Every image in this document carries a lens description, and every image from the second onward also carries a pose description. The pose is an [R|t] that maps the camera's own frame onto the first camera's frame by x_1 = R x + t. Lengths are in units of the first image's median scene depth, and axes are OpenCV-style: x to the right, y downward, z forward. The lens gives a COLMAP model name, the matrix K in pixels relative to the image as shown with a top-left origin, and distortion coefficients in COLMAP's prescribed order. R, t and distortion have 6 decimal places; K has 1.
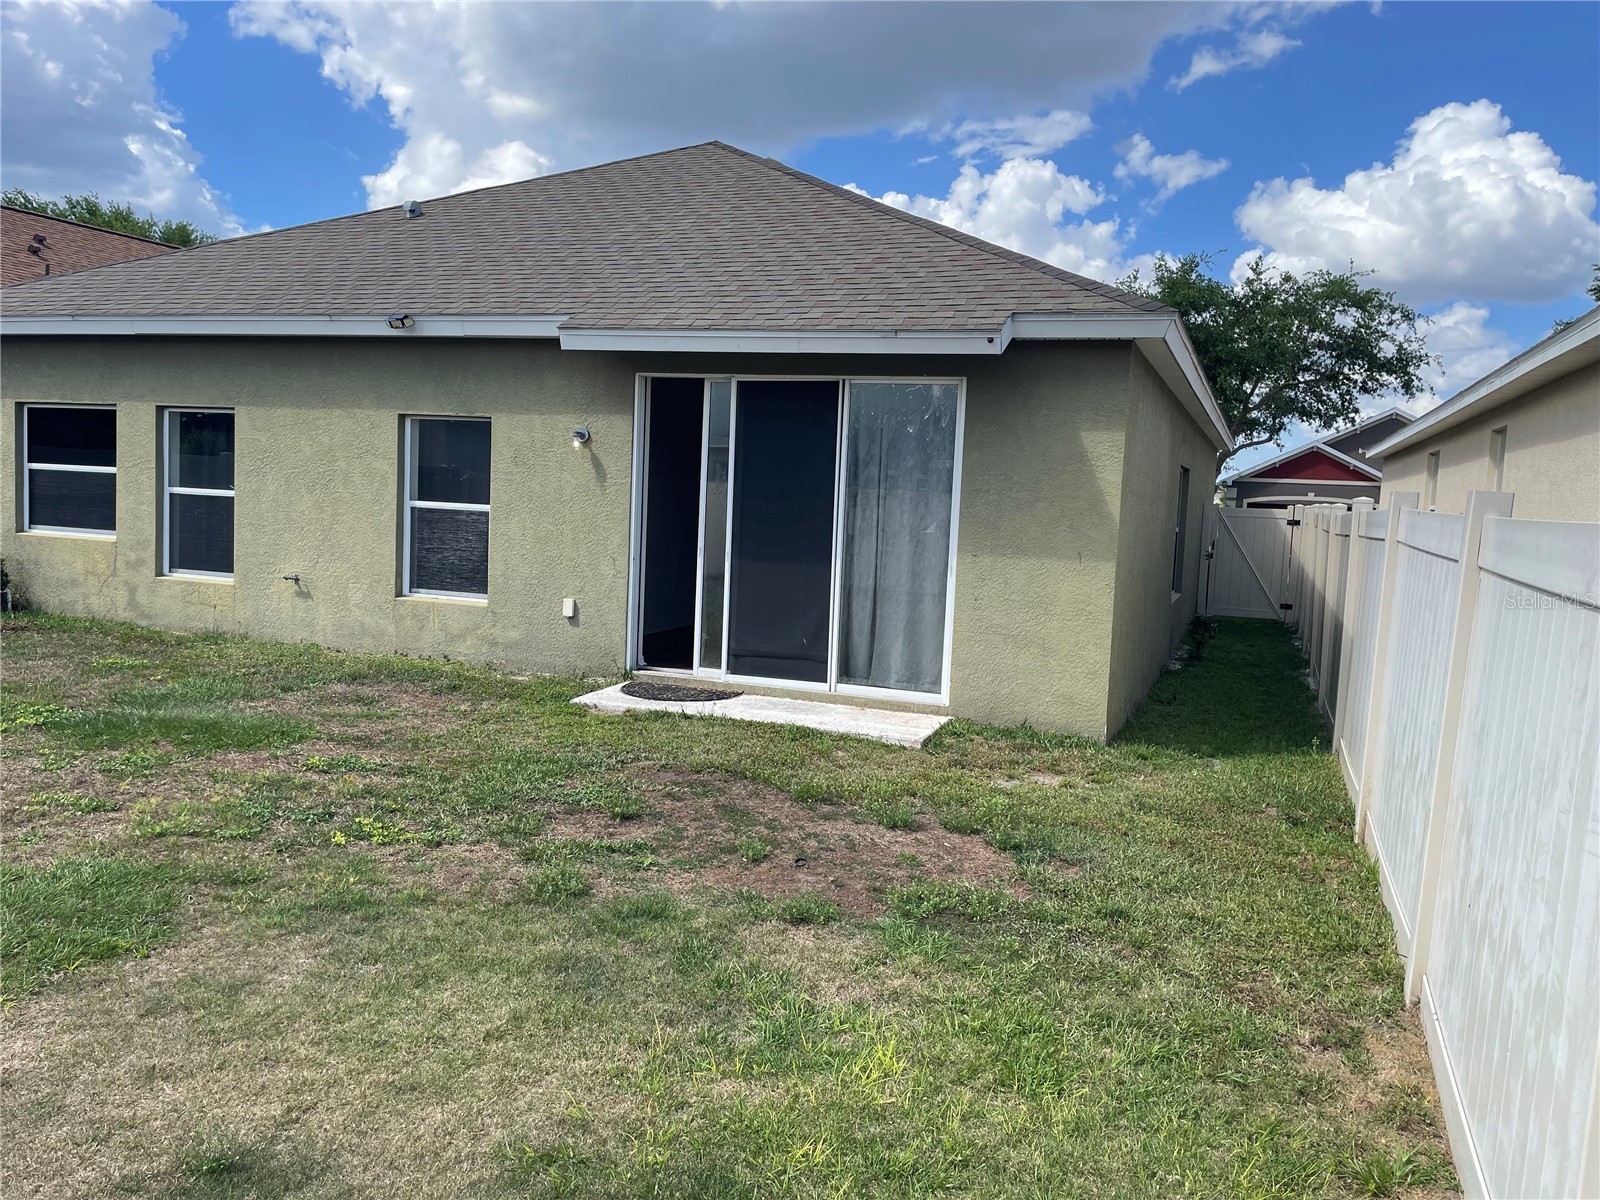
lens RADIAL K [[1221.3, 0, 800.2], [0, 1221.3, 558.4], [0, 0, 1]] dist [0.121226, -0.203316]
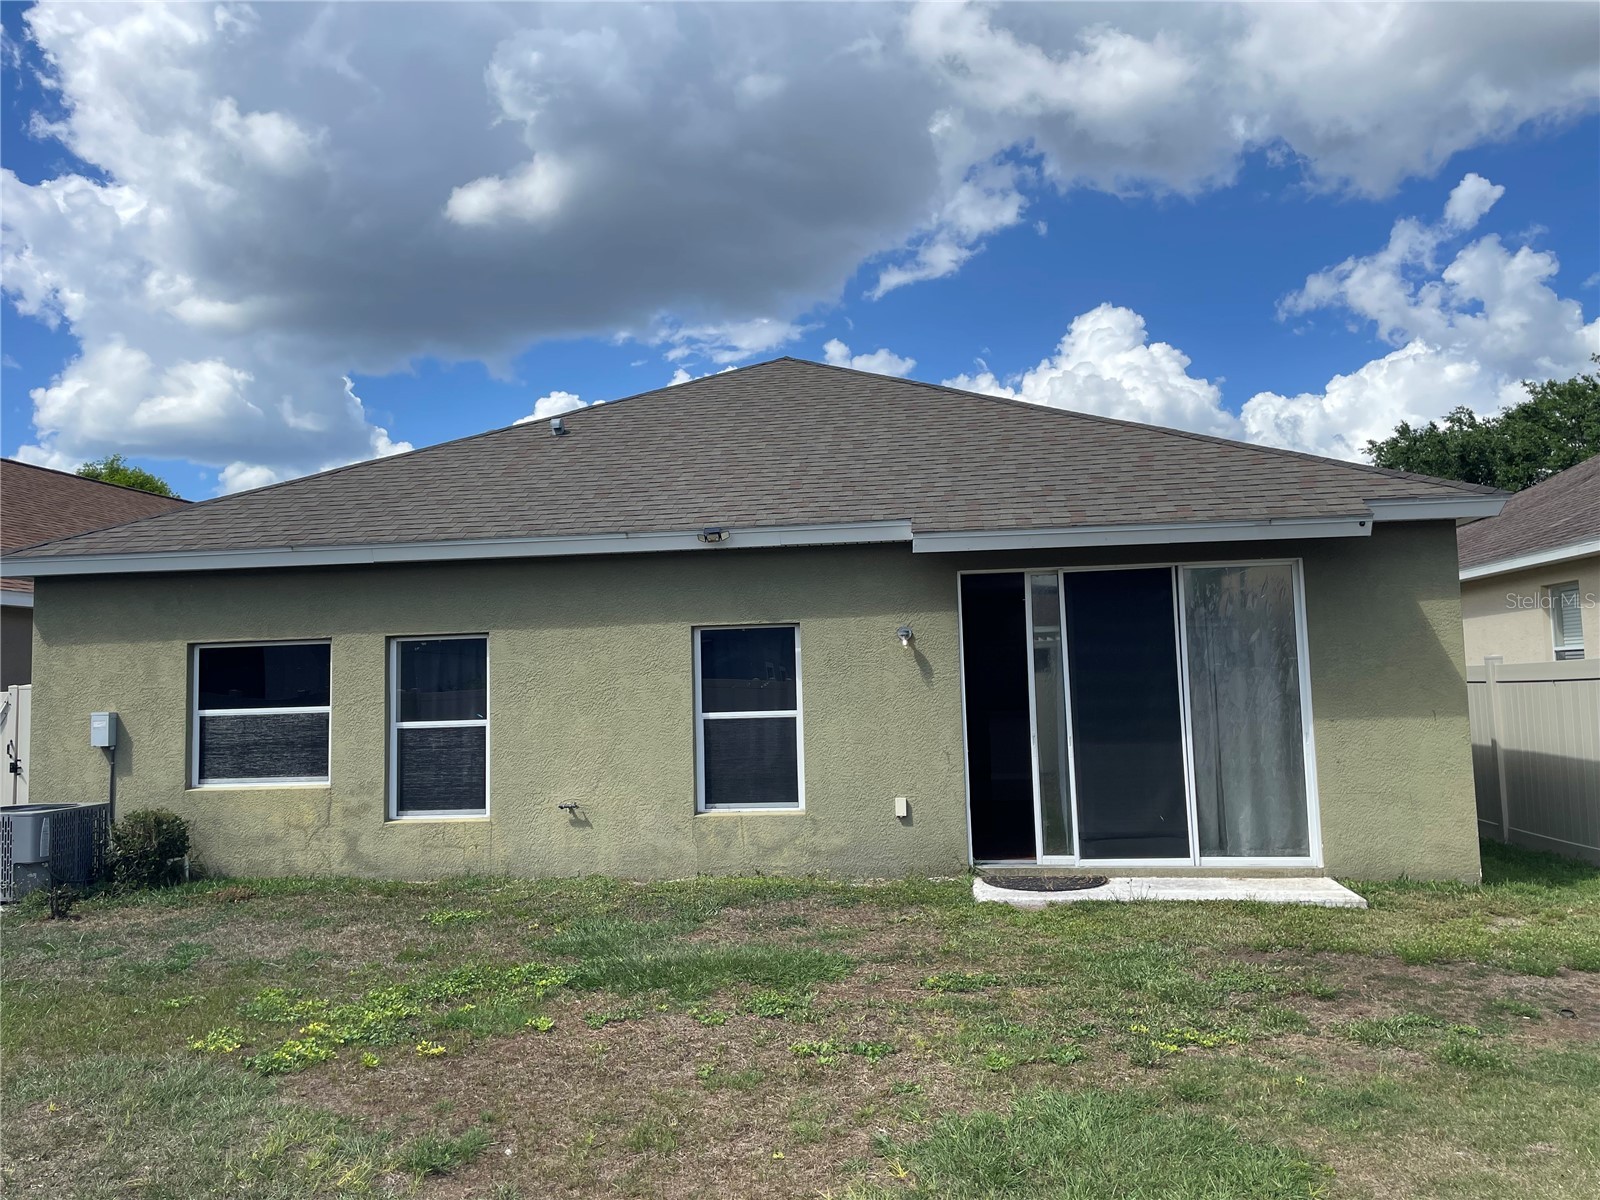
lens RADIAL K [[1221.3, 0, 800.2], [0, 1221.3, 558.4], [0, 0, 1]] dist [0.121226, -0.203316]
pose [[0.973264, -0.051375, 0.223869, -0.453828], [0.085069, 0.985977, -0.143569, -0.021617], [-0.213353, 0.158775, 0.963987, 0.021528]]
